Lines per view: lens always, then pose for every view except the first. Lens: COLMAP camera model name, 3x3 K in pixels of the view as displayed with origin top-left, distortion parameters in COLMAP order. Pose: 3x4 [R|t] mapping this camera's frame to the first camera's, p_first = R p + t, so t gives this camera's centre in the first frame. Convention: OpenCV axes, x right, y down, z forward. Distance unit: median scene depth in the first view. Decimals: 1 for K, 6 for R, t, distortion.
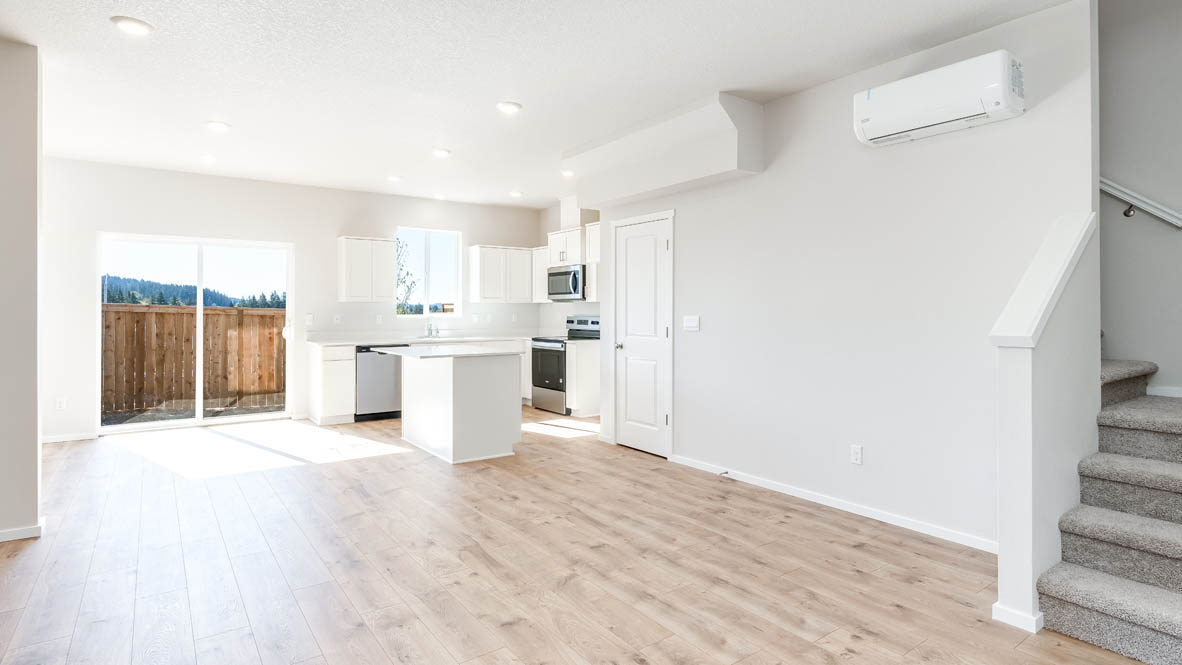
lens RADIAL K [[615.6, 0, 589.9], [0, 615.6, 315.5], [0, 0, 1]] dist [-0.002487, -0.000406]
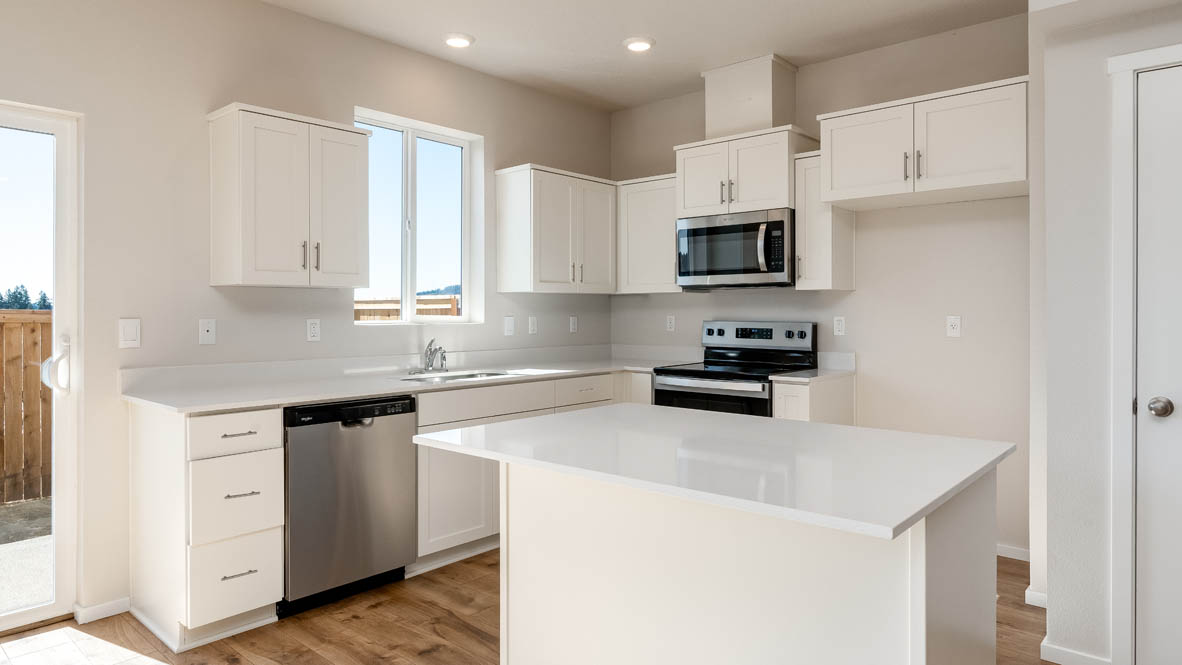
lens RADIAL K [[710.7, 0, 591.4], [0, 710.7, 315.2], [0, 0, 1]] dist [-0.002177, -0.000301]
pose [[0.974829, -0.001296, 0.222951, -0.257127], [0.001649, 0.999998, -0.001397, -0.002626], [-0.222948, 0.001729, 0.974829, 0.484485]]
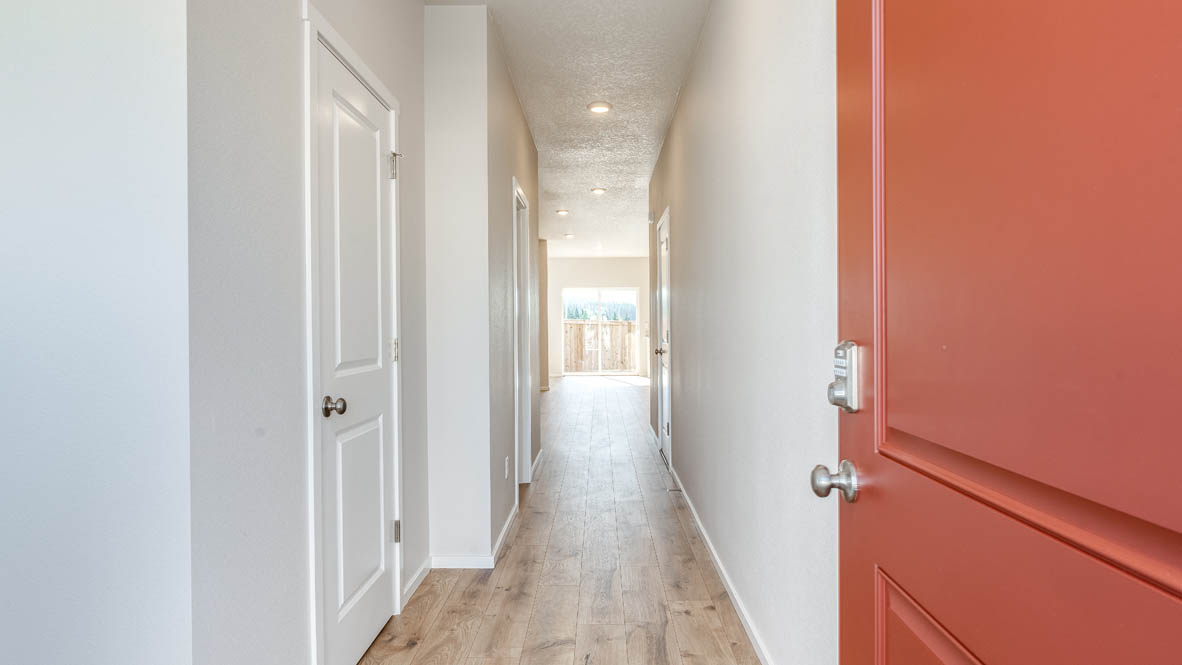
lens RADIAL K [[710.7, 0, 591.4], [0, 710.7, 315.2], [0, 0, 1]] dist [-0.002177, -0.000301]
pose [[0.806123, -0.019879, -0.591414, 0.645403], [0.008171, 0.999714, -0.022466, 0.020344], [0.591691, 0.013277, 0.806055, -0.809571]]
